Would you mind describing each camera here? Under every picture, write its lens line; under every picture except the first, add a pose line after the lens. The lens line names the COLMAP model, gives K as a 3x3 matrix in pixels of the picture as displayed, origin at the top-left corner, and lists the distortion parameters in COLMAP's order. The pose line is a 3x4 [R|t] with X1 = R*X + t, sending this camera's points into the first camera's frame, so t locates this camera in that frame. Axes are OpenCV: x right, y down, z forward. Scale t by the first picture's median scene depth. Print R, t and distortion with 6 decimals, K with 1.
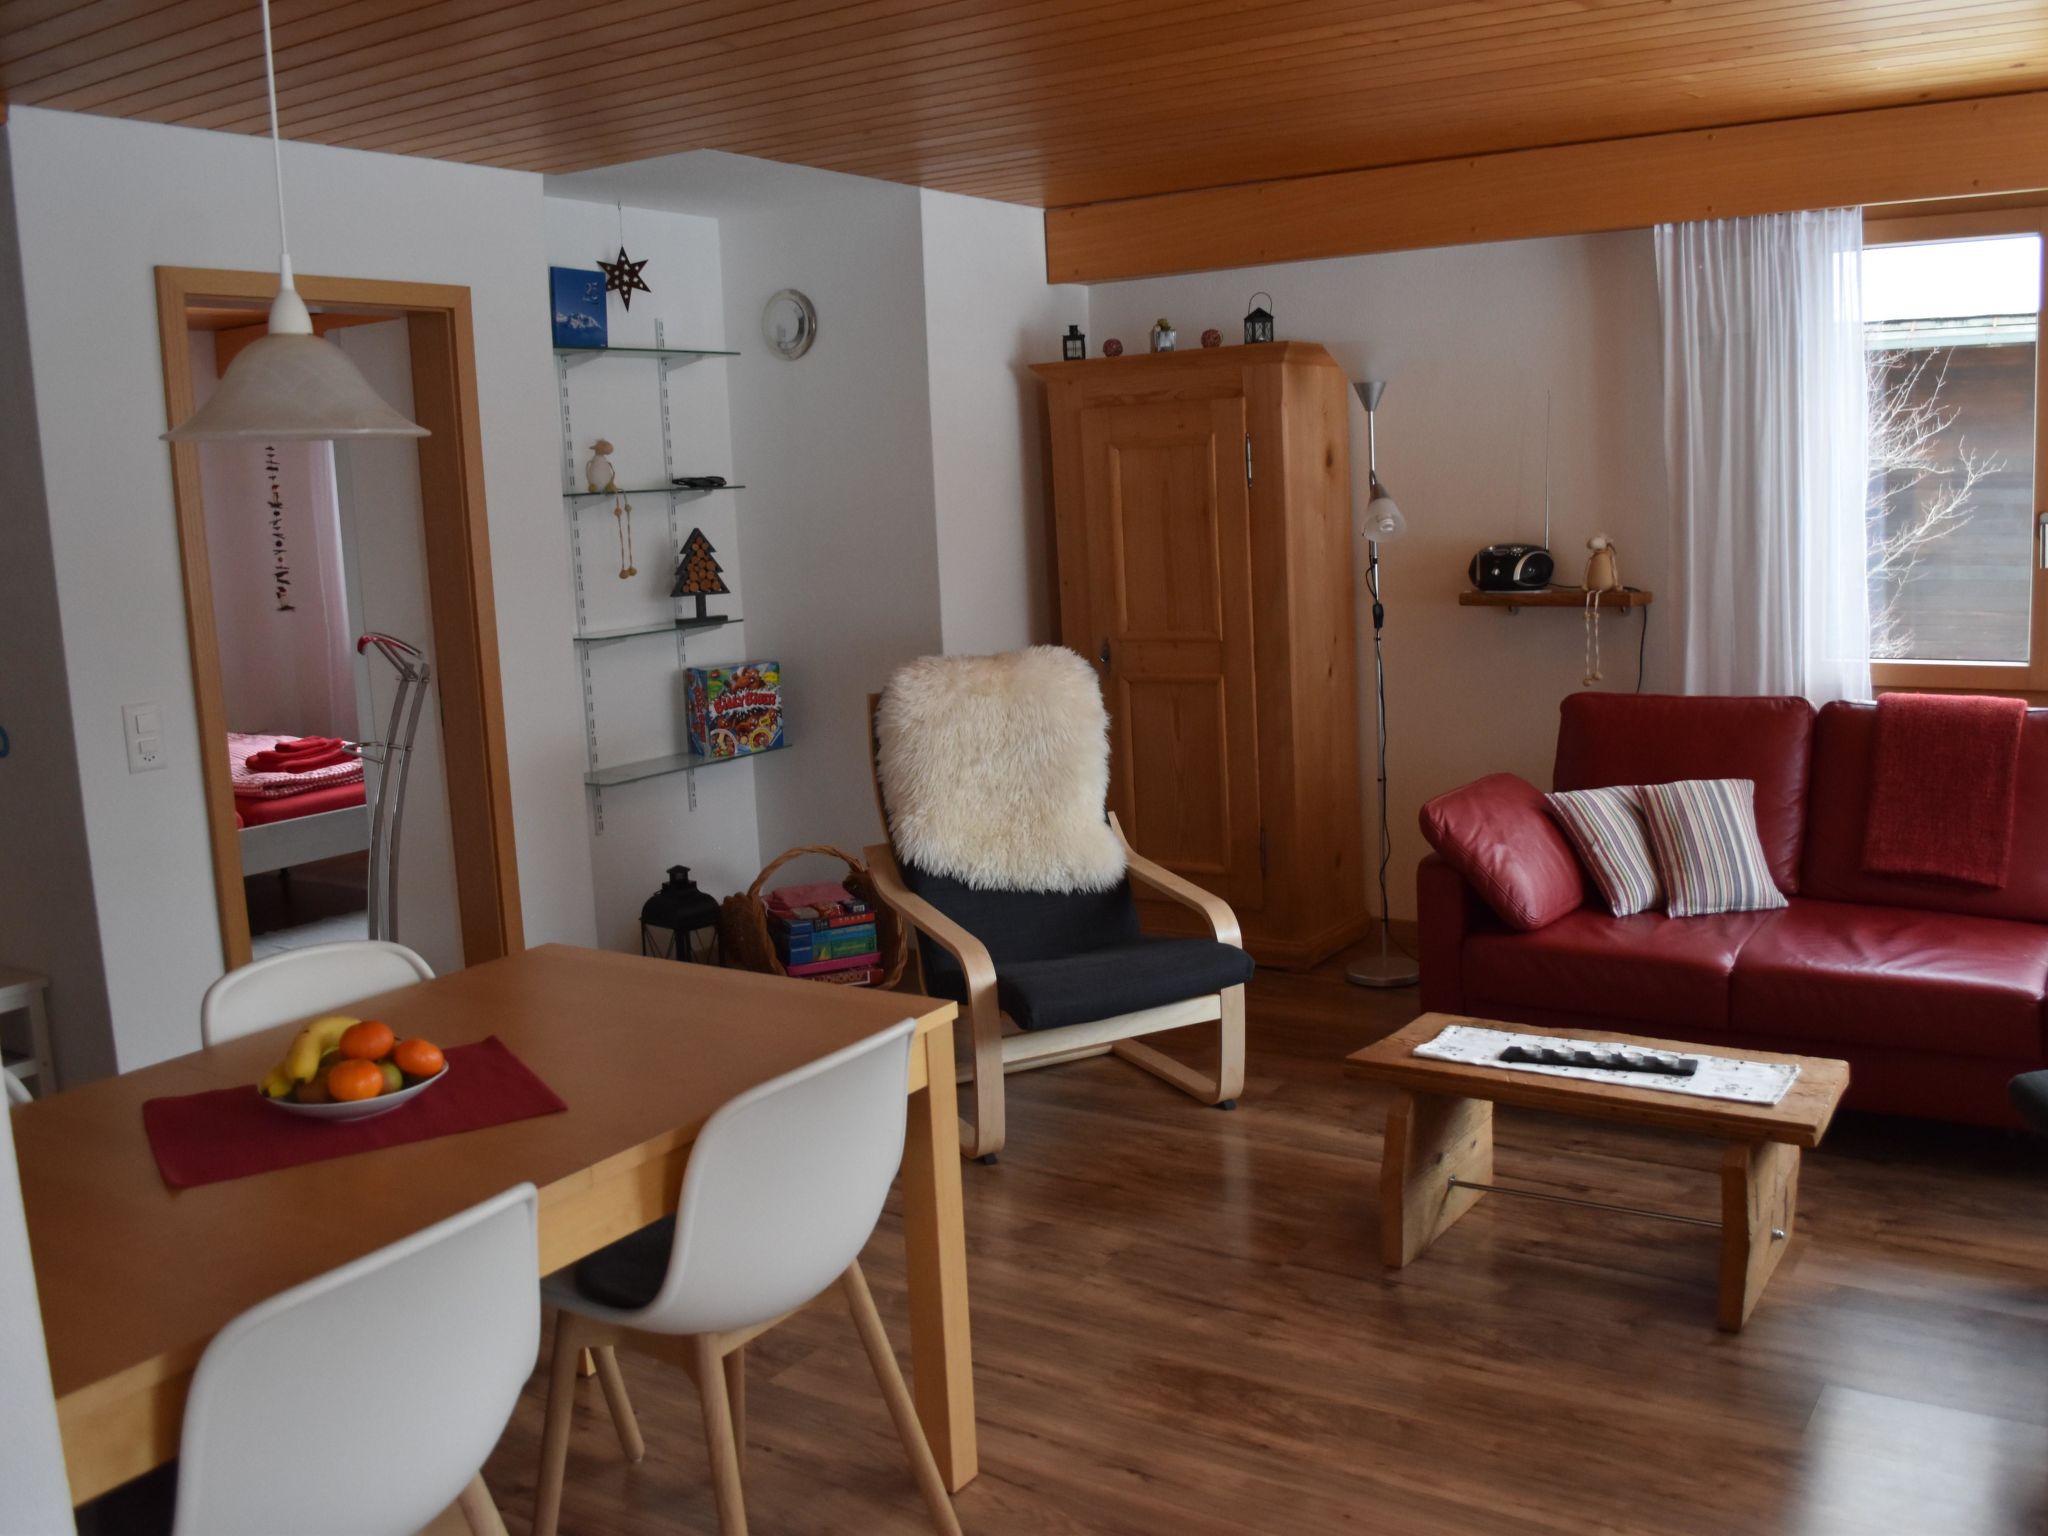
lens RADIAL K [[1808.1, 0, 1024.0], [0, 1808.1, 768.0], [0, 0, 1]] dist [-0.014695, -0.005101]
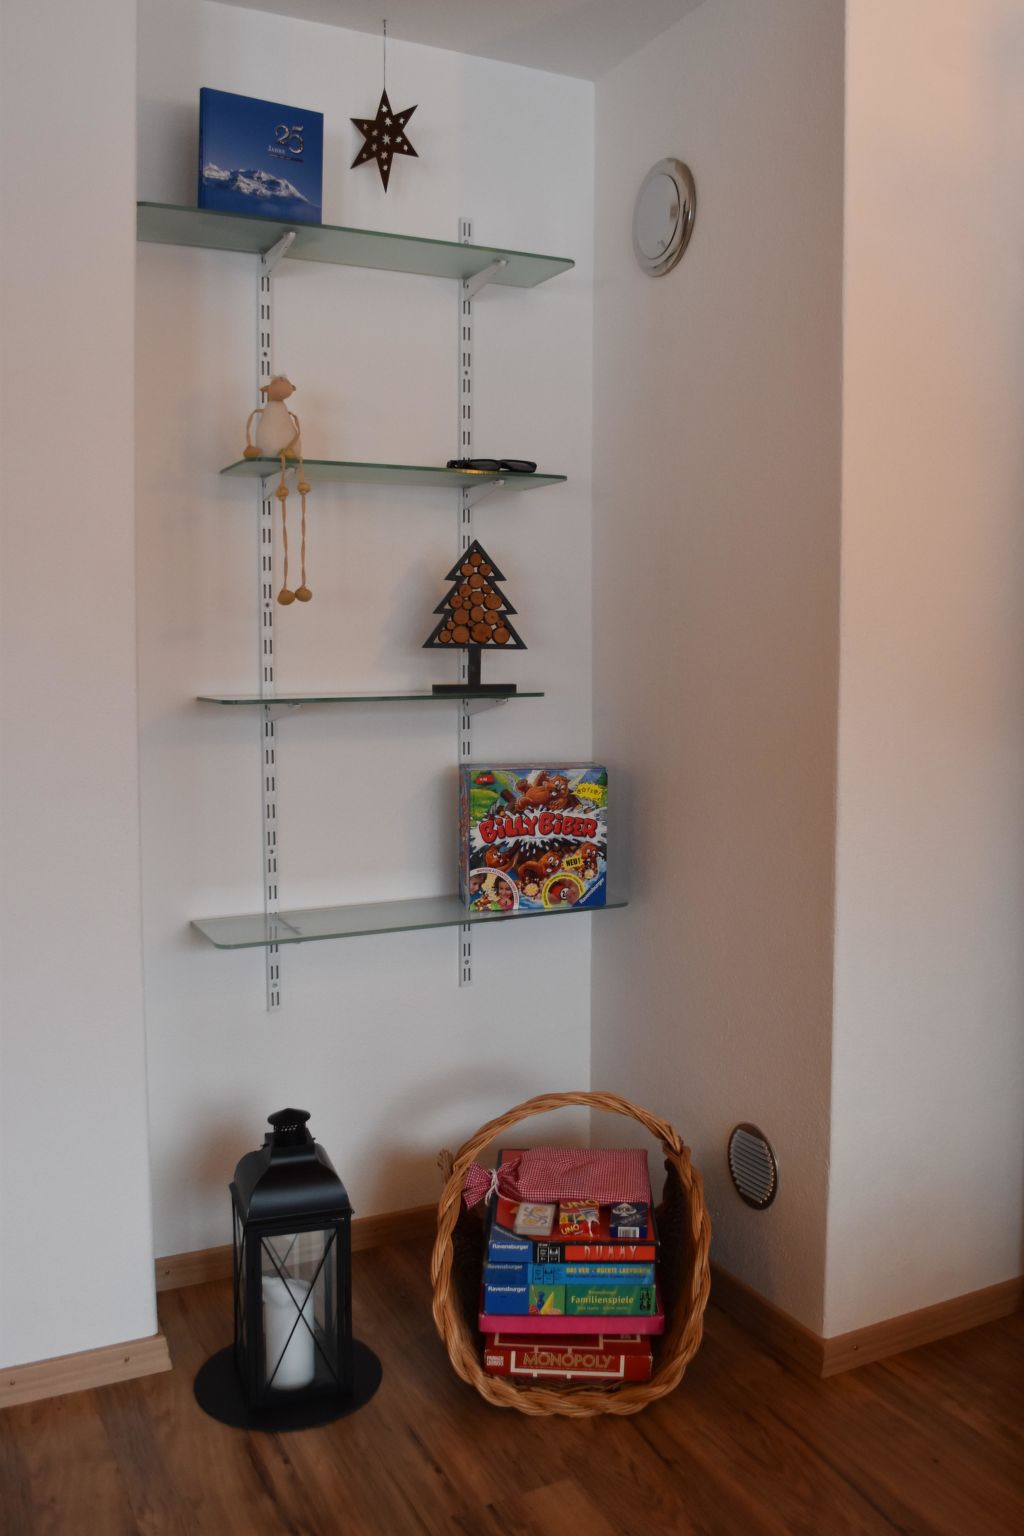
lens RADIAL K [[1434.3, 0, 515.1], [0, 1434.3, 732.8], [0, 0, 1]] dist [-0.090272, 0.005766]
pose [[0.884912, 0.086641, -0.457629, 0.059533], [-0.117125, 0.992367, -0.038603, -0.050122], [0.450791, 0.087760, 0.888305, 0.576766]]
